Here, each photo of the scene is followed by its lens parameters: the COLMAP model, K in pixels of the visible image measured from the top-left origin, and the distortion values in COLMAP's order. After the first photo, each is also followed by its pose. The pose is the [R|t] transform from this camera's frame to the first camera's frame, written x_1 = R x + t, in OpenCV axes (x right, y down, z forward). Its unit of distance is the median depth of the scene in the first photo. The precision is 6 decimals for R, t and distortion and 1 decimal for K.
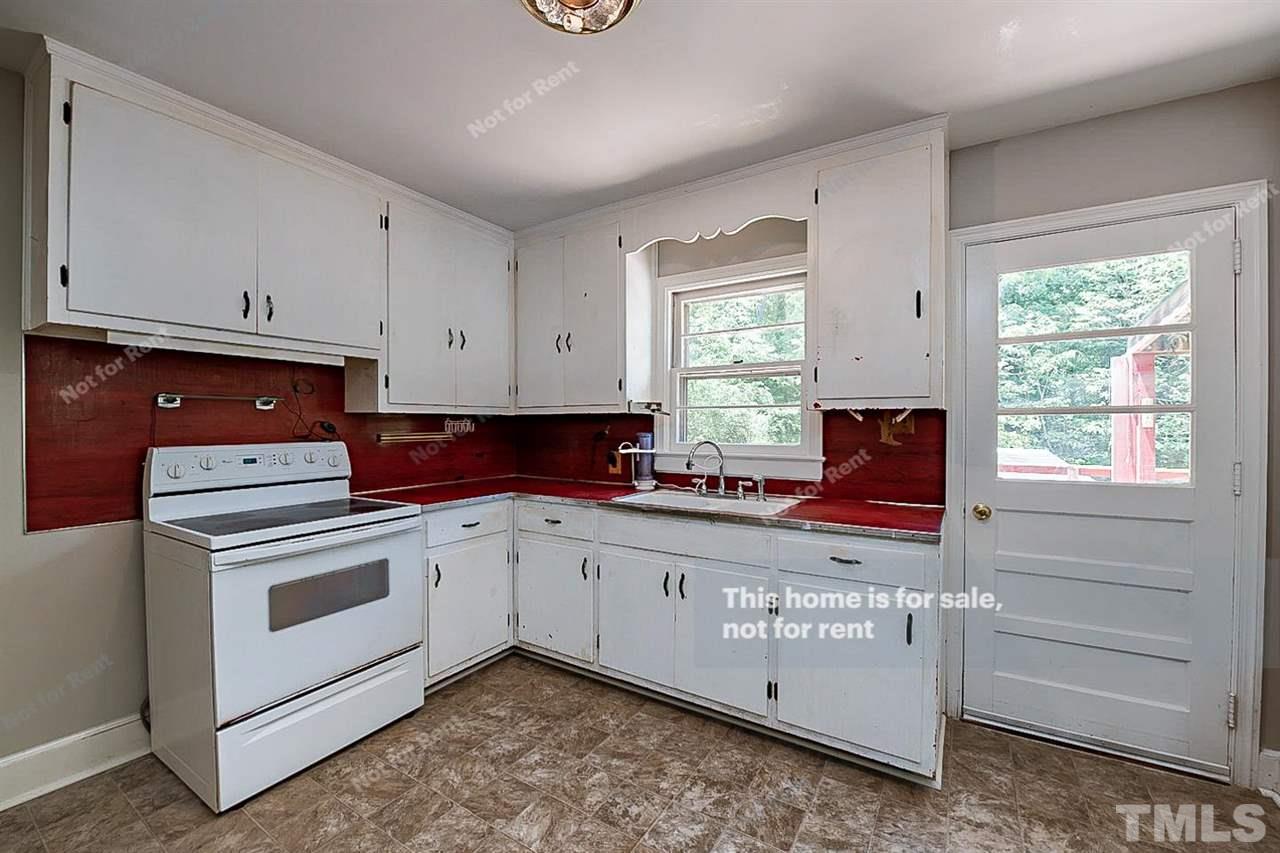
lens RADIAL K [[516.7, 0, 637.8], [0, 516.7, 428.9], [0, 0, 1]] dist [-0.001192, -0.000242]
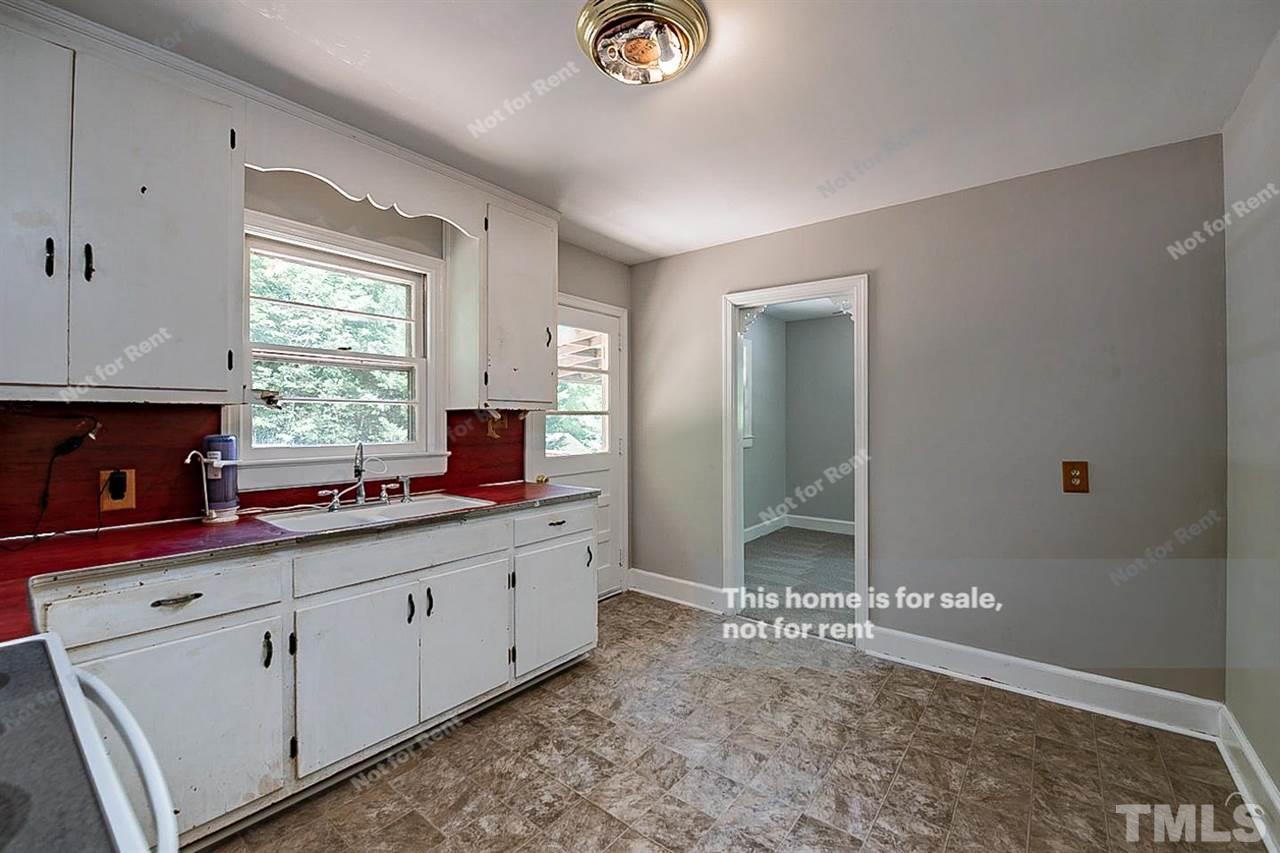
lens RADIAL K [[533.7, 0, 640.2], [0, 533.7, 421.1], [0, 0, 1]] dist [0.020973, -0.000149]
pose [[0.115700, 0.003414, 0.993278, -0.719819], [0.015788, 0.999861, -0.005275, 0.002327], [-0.993159, 0.016293, 0.115630, 0.469741]]
